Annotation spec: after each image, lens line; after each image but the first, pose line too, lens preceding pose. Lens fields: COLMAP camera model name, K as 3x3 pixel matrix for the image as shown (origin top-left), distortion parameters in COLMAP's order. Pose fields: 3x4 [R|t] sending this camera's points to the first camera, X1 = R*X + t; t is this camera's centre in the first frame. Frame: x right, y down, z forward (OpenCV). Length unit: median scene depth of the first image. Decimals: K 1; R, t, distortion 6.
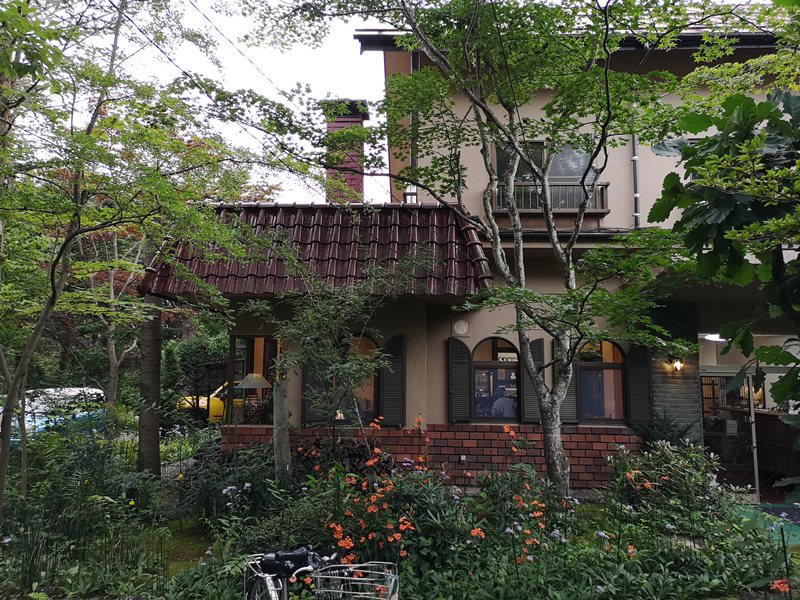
lens RADIAL K [[614.6, 0, 395.3], [0, 614.6, 303.1], [0, 0, 1]] dist [0.054579, -0.000485]
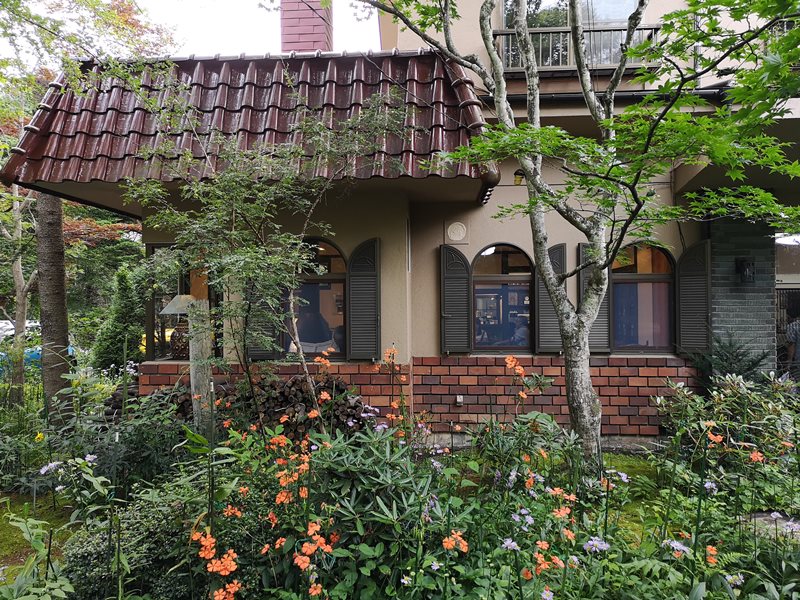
lens RADIAL K [[614.6, 0, 395.3], [0, 614.6, 303.1], [0, 0, 1]] dist [0.054579, -0.000485]
pose [[0.999549, -0.015893, -0.025470, 0.056004], [0.018511, 0.994183, 0.106103, 0.052120], [0.023636, -0.106526, 0.994029, 0.265548]]
